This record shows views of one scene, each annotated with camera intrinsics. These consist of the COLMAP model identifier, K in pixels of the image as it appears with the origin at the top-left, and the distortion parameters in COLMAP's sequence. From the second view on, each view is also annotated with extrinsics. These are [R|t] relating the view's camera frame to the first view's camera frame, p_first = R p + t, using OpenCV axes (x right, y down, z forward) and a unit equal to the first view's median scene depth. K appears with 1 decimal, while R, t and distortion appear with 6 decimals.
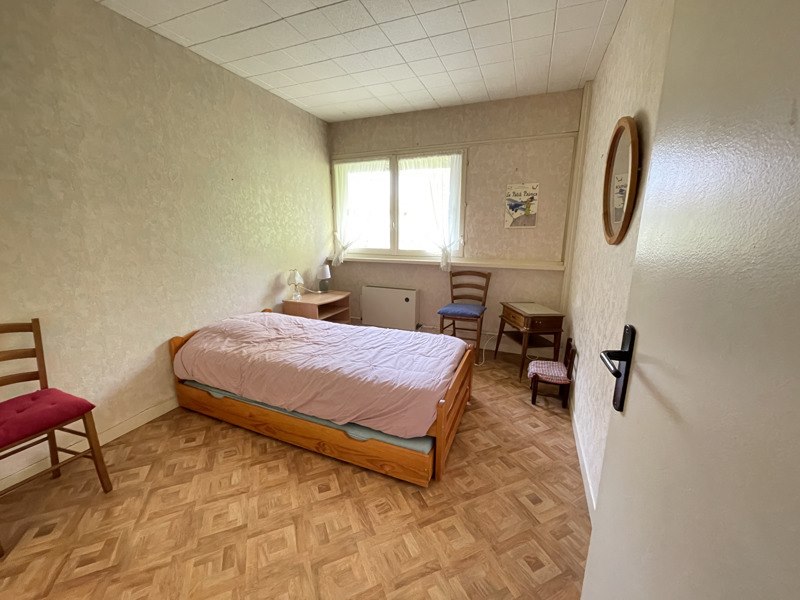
lens RADIAL K [[323.5, 0, 397.7], [0, 323.5, 297.6], [0, 0, 1]] dist [-0.003453, -0.000345]
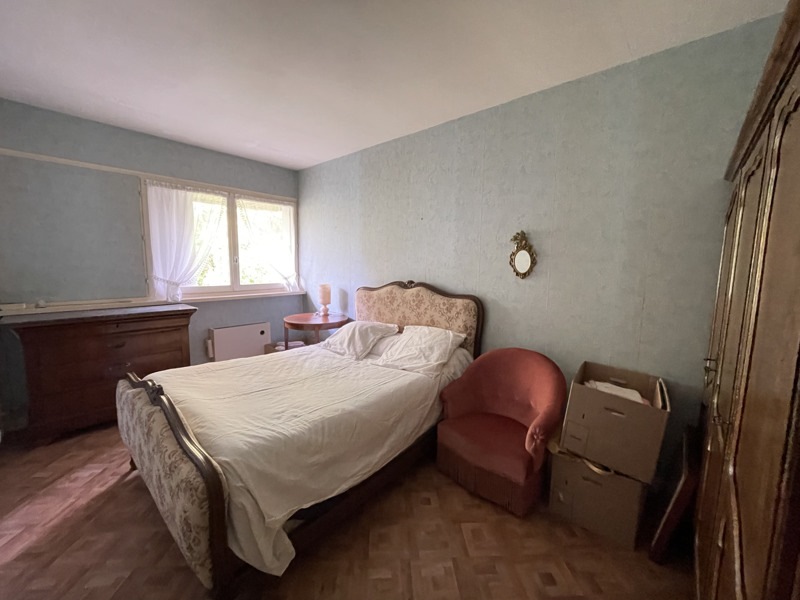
lens RADIAL K [[323.5, 0, 397.7], [0, 323.5, 300.6], [0, 0, 1]] dist [-0.003453, -0.000345]
pose [[0.345038, -0.108109, 0.932342, -0.805497], [0.211838, 0.976683, 0.034854, -0.037069], [-0.914371, 0.185480, 0.359894, 0.221912]]
